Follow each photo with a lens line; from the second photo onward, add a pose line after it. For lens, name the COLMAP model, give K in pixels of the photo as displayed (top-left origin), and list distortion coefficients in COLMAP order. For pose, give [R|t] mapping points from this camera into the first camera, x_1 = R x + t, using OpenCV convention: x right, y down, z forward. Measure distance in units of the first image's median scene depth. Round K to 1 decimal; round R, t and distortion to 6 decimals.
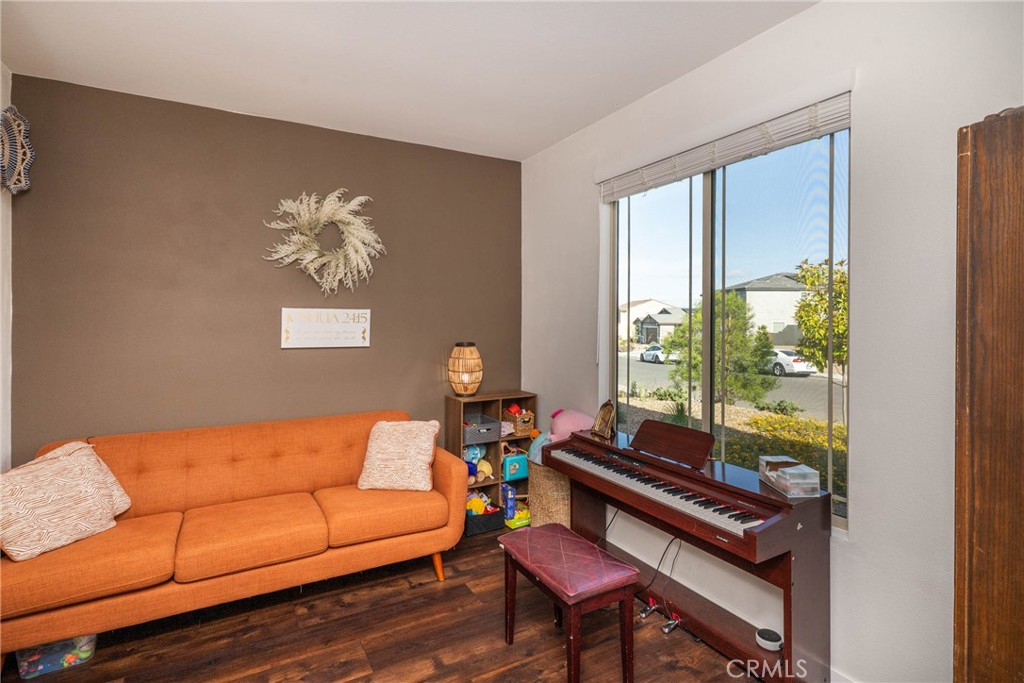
lens RADIAL K [[496.9, 0, 497.0], [0, 496.9, 321.2], [0, 0, 1]] dist [-0.001458, 0.002094]
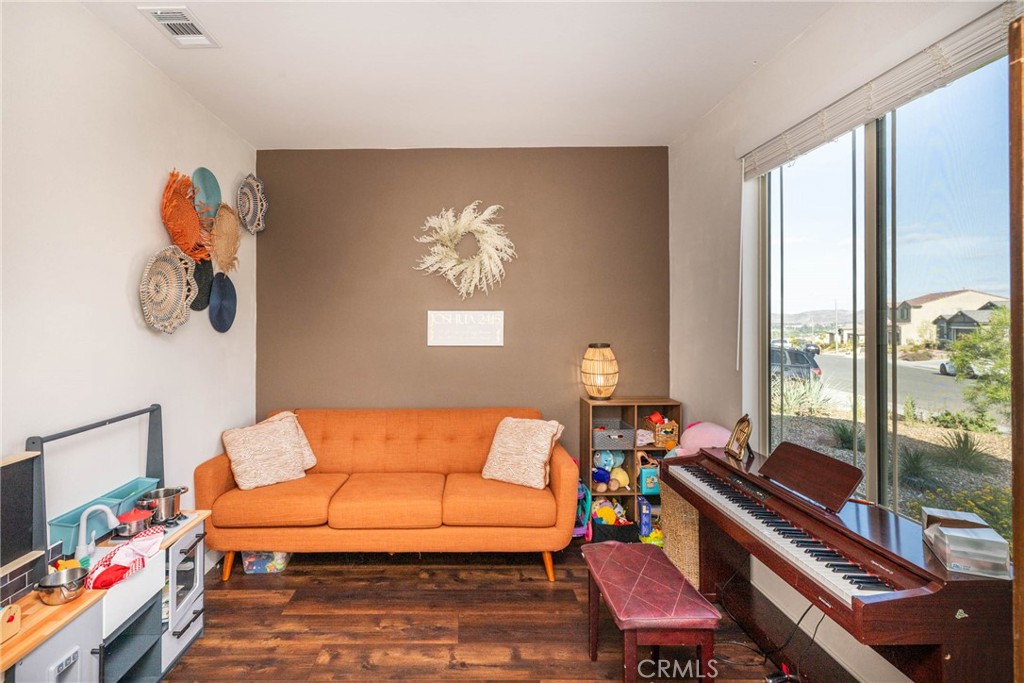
lens RADIAL K [[496.9, 0, 458.8], [0, 496.9, 321.5], [0, 0, 1]] dist [-0.001458, 0.002094]
pose [[0.873400, -0.006886, -0.486954, 0.211696], [0.005993, 0.999976, -0.003391, 0.002237], [0.486966, 0.000043, 0.873421, 0.034495]]
